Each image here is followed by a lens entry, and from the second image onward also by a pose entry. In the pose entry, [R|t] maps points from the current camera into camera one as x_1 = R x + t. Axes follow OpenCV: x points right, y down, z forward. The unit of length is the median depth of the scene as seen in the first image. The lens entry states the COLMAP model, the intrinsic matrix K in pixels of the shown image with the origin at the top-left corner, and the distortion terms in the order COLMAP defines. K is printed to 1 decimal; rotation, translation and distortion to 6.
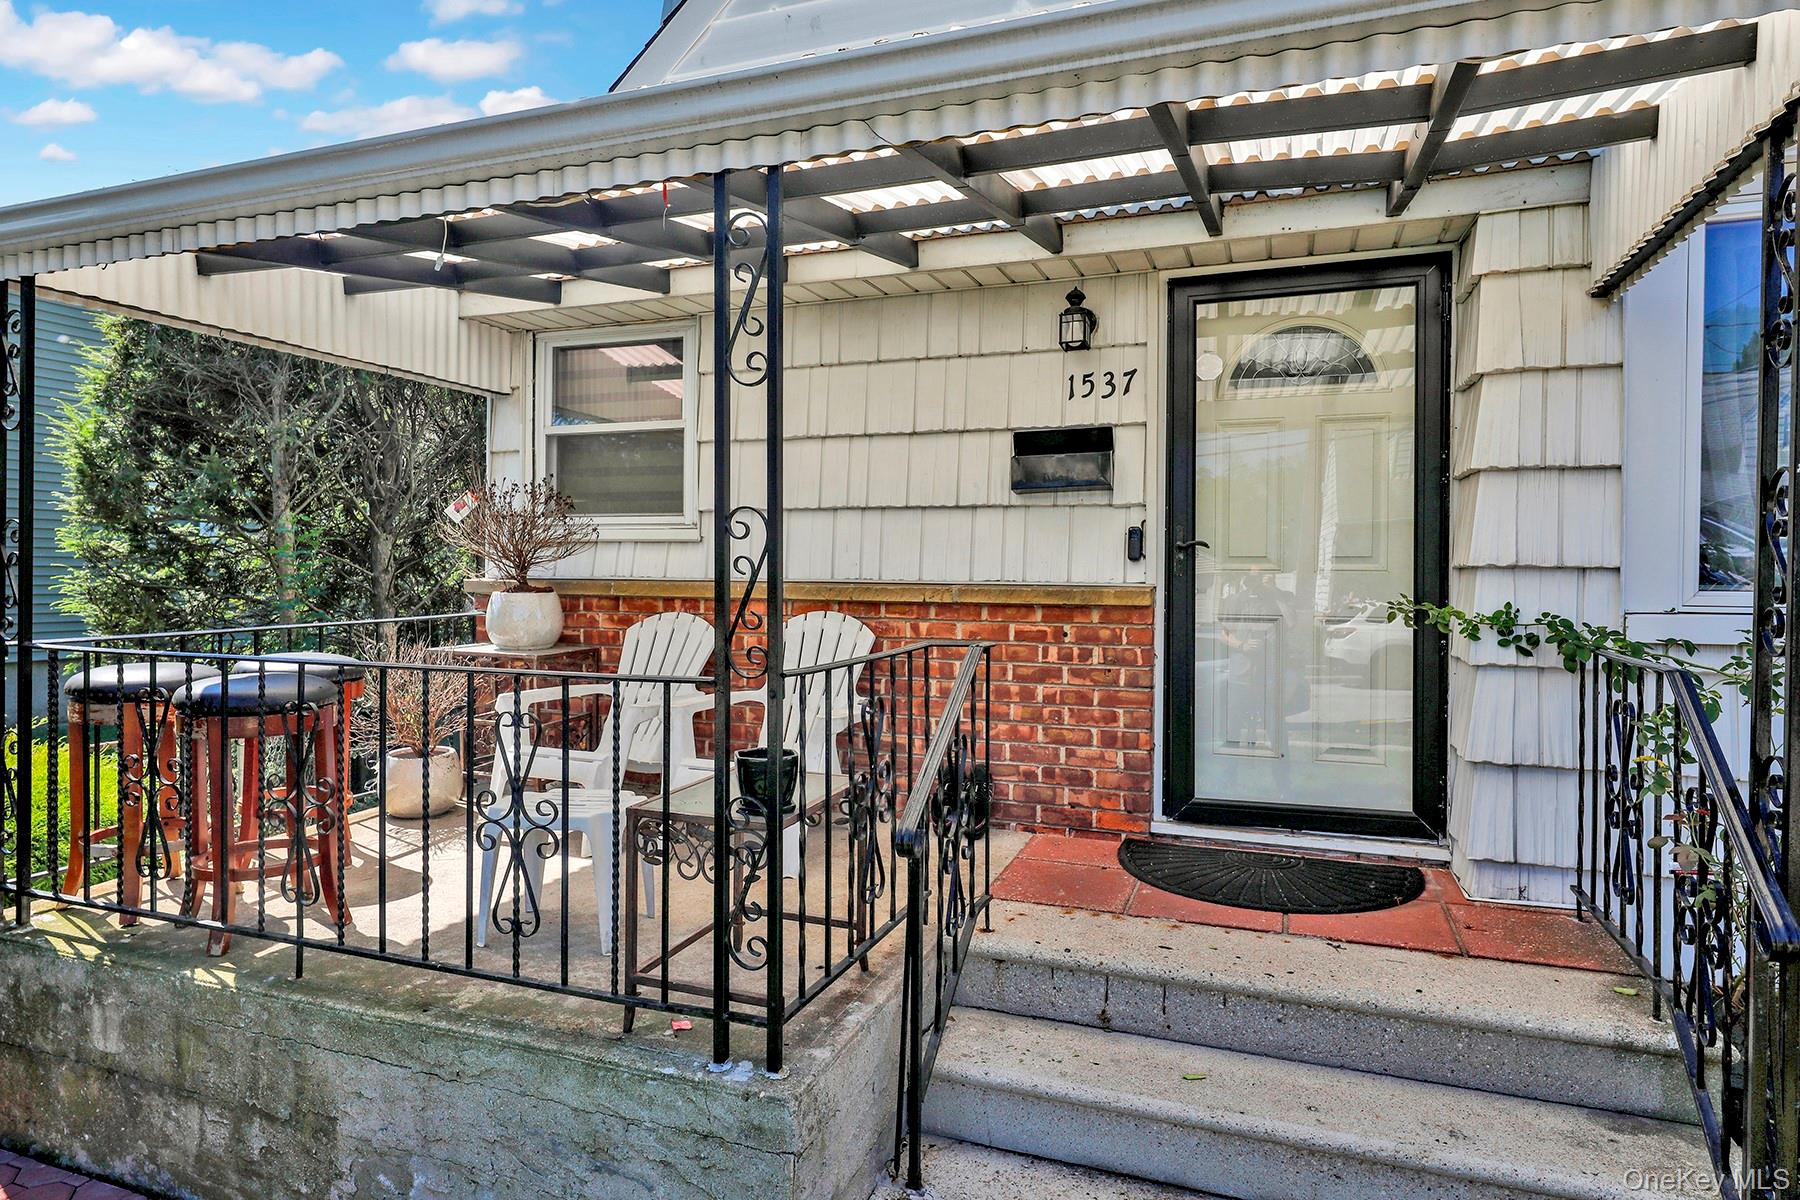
lens RADIAL K [[1028.2, 0, 889.6], [0, 1028.2, 587.3], [0, 0, 1]] dist [0.003177, 0.000038]
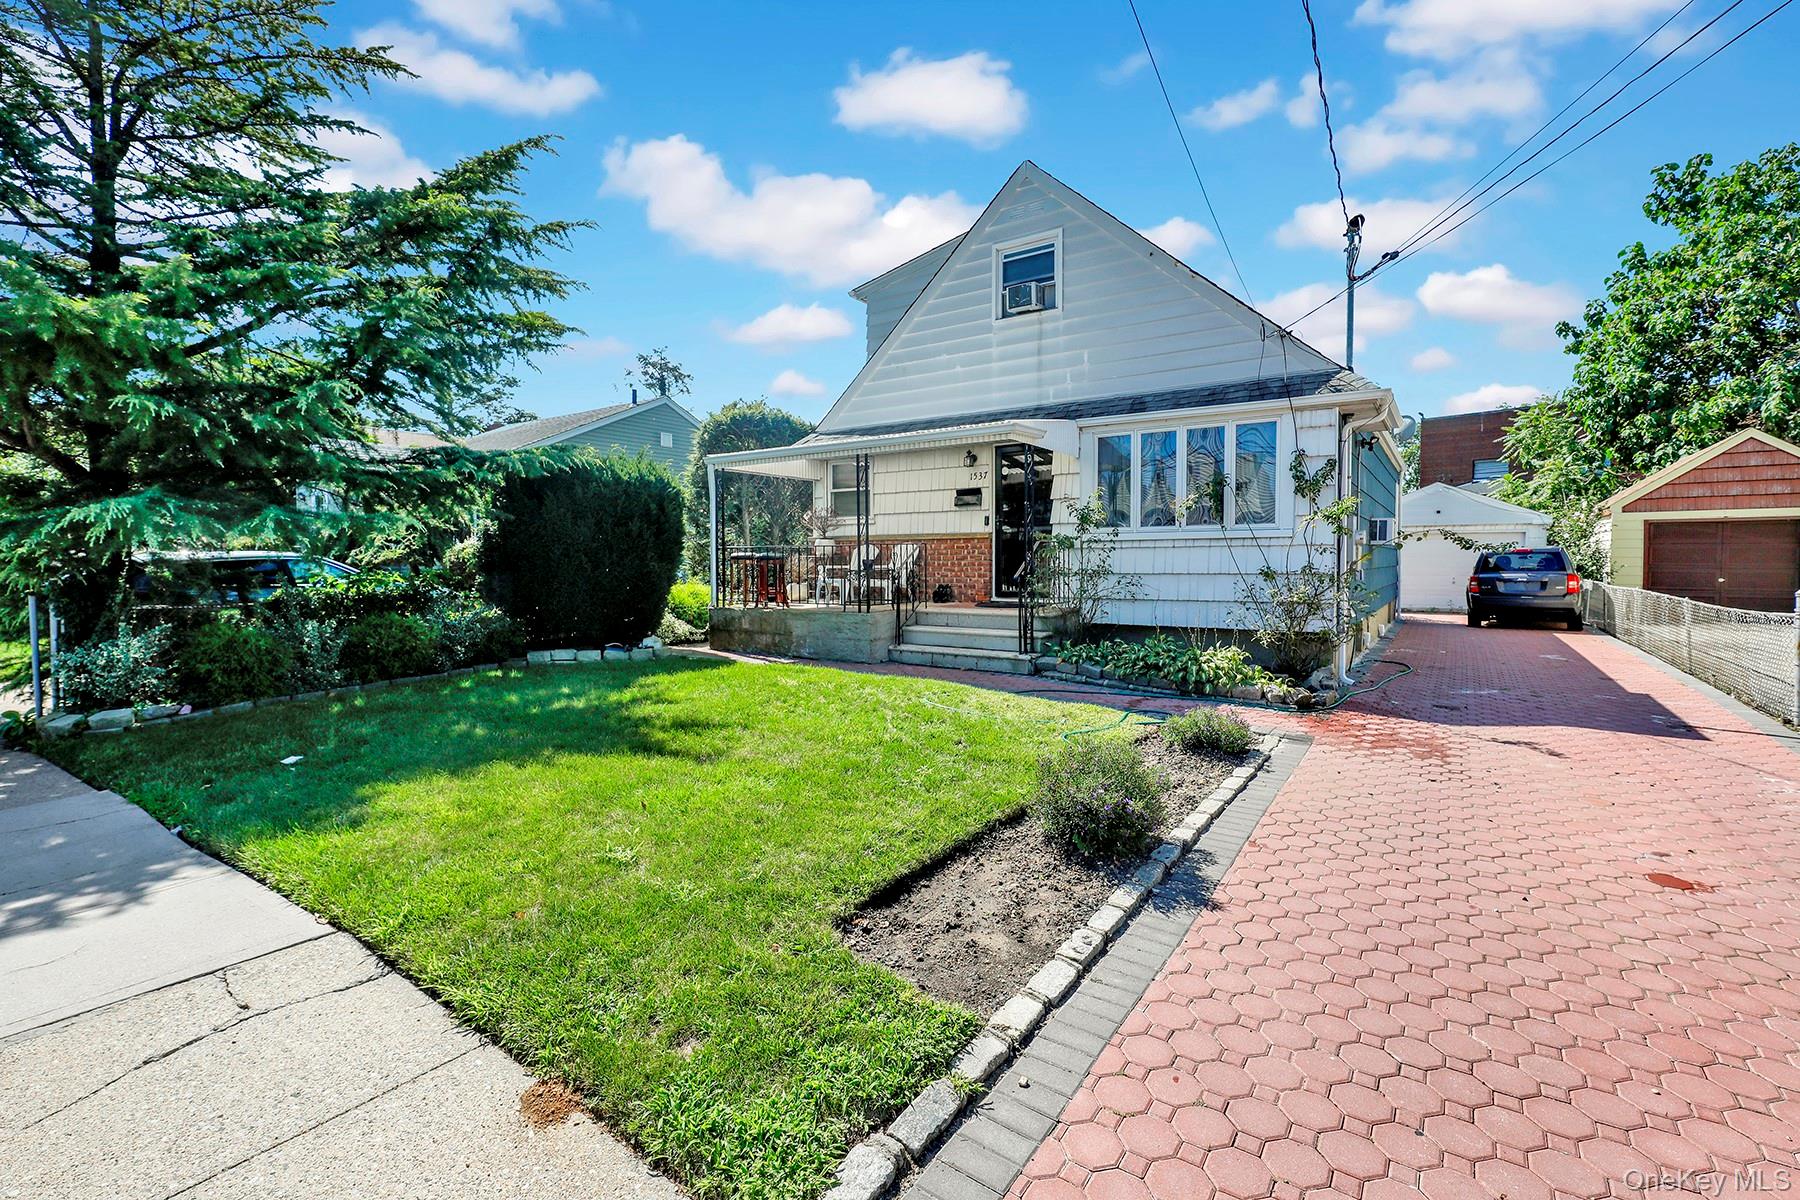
lens RADIAL K [[802.8, 0, 902.1], [0, 802.8, 572.0], [0, 0, 1]] dist [-0.001672, -0.000410]
pose [[0.971262, -0.008795, -0.237852, 0.614210], [0.008655, 0.999961, -0.001633, 0.138456], [0.237857, -0.000473, 0.971300, -1.778411]]
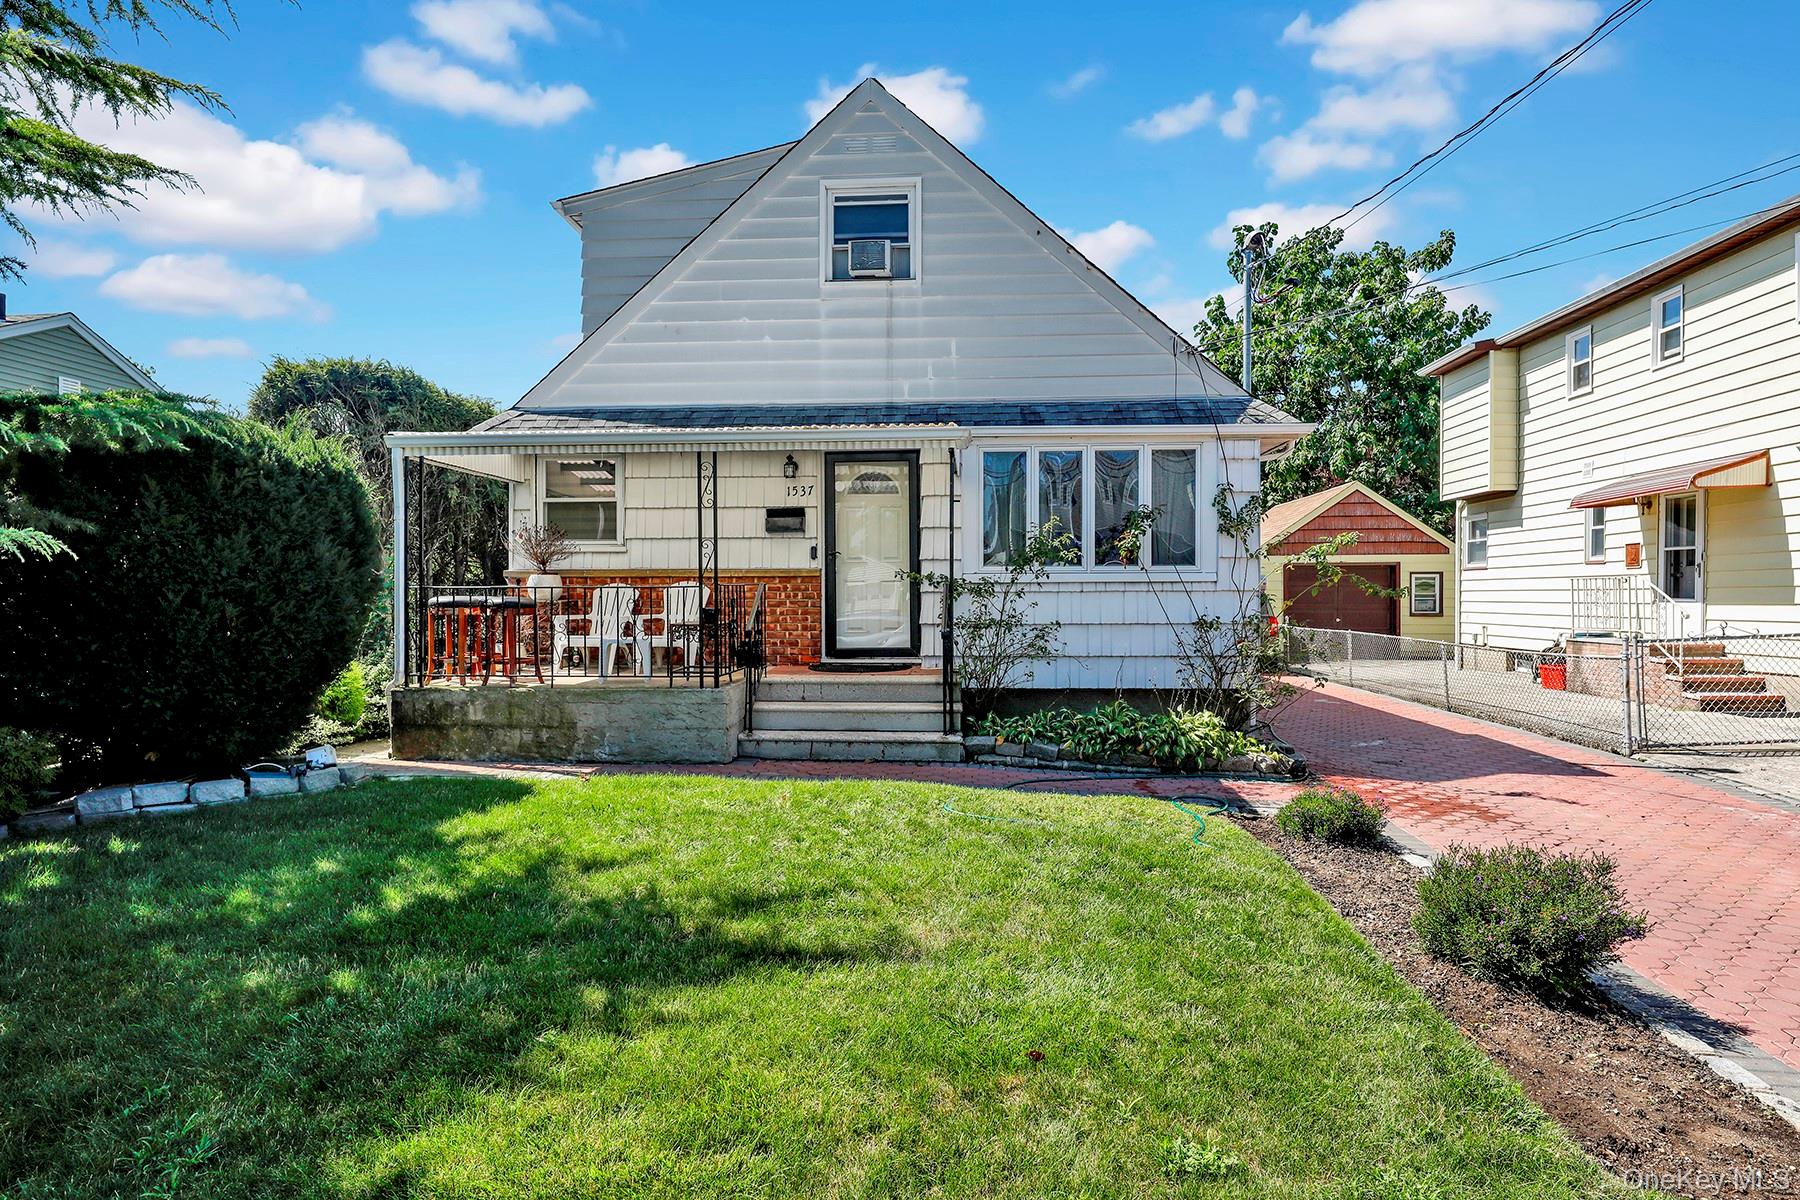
lens RADIAL K [[1028.2, 0, 889.6], [0, 1028.2, 587.3], [0, 0, 1]] dist [0.003177, 0.000038]
pose [[0.959369, -0.008852, 0.282015, -0.312823], [0.014704, 0.999718, -0.018641, 0.097185], [-0.281770, 0.022030, 0.959229, -1.553792]]
